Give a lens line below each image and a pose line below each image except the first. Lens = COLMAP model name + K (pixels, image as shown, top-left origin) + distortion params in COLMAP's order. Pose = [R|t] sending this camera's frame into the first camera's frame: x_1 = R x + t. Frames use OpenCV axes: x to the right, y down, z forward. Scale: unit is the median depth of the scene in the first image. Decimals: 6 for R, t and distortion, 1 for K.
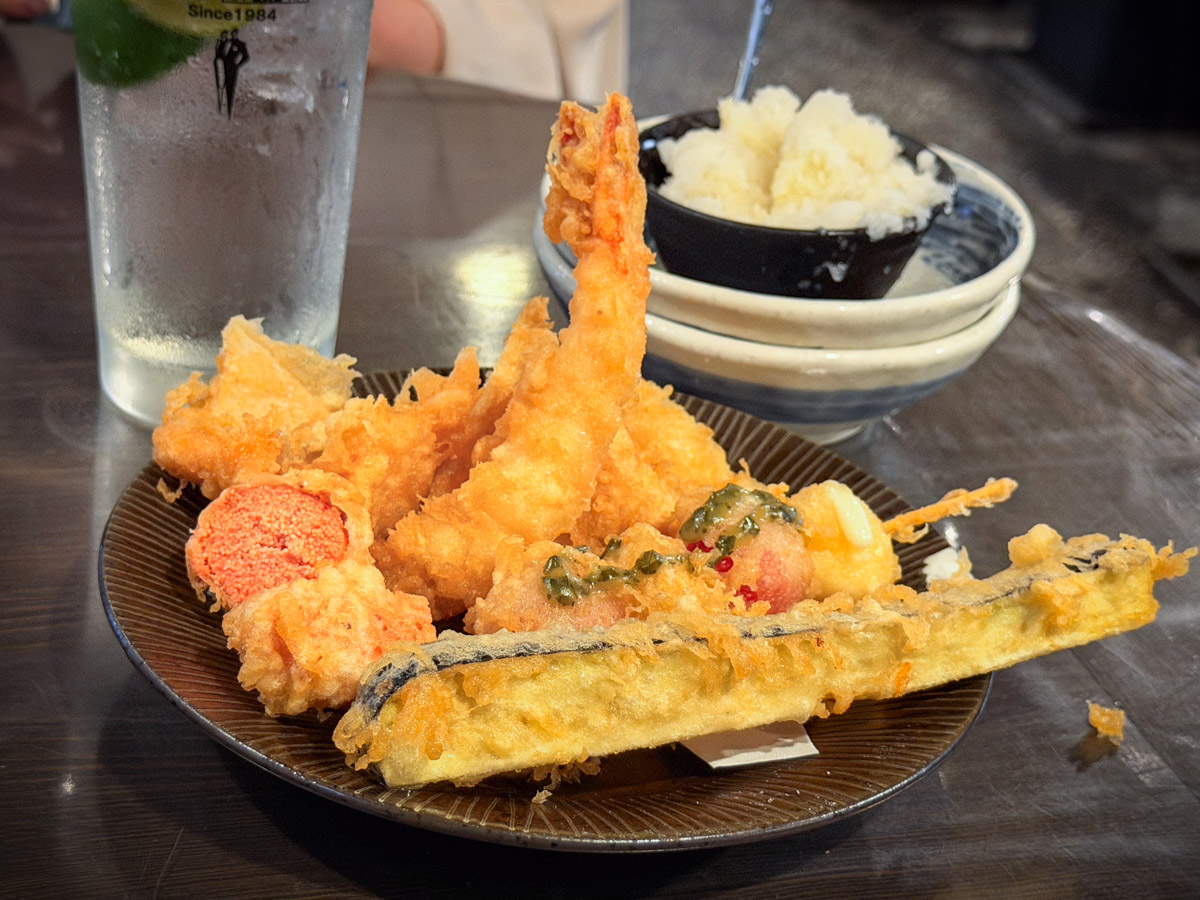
lens RADIAL K [[2025.8, 0, 600.0], [0, 2025.8, 450.0], [0, 0, 1]] dist [0.239447, -0.001865]
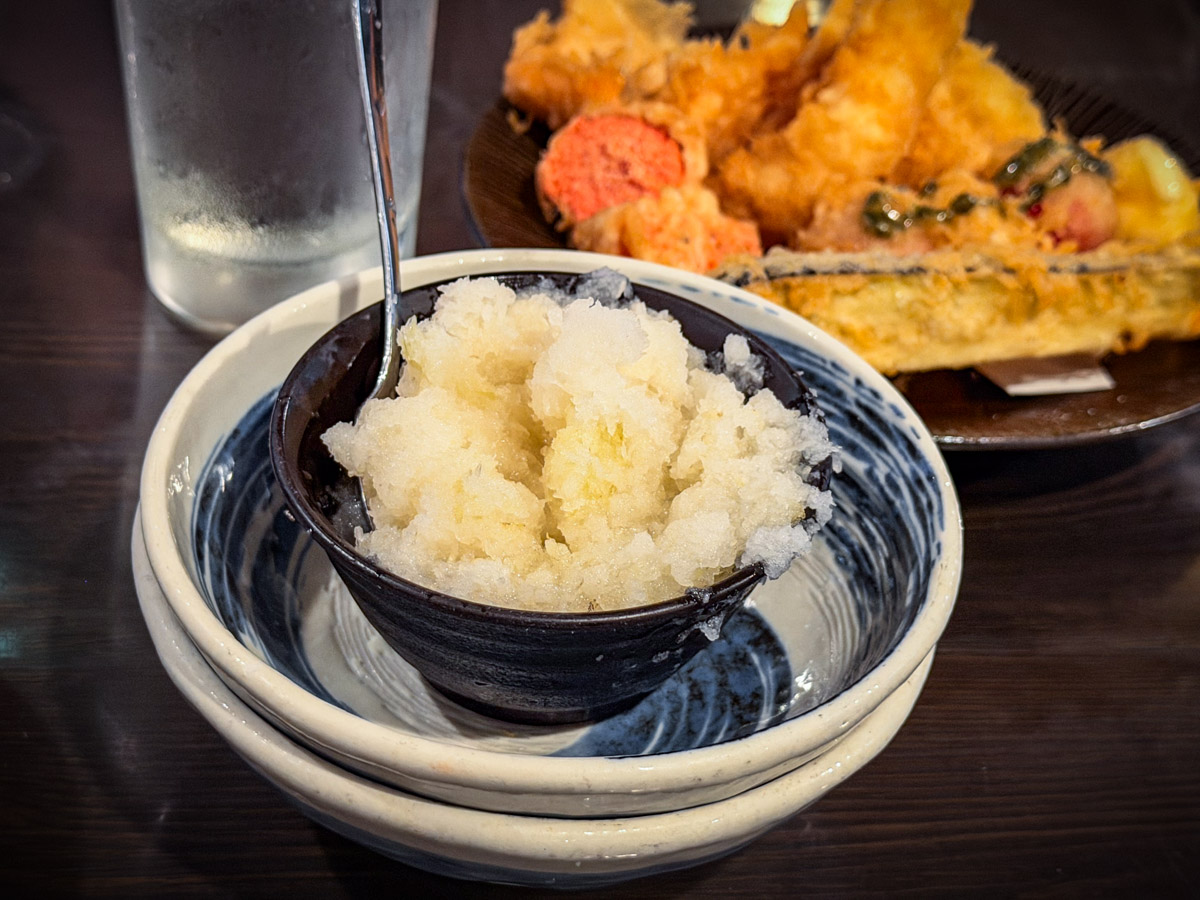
lens RADIAL K [[2163.9, 0, 600.0], [0, 2163.9, 450.0], [0, 0, 1]] dist [0.147781, -0.097713]
pose [[0.991080, 0.061559, -0.118201, -0.022143], [-0.045922, 0.990354, 0.130731, 0.043393], [0.125108, -0.124136, 0.984347, -0.167560]]
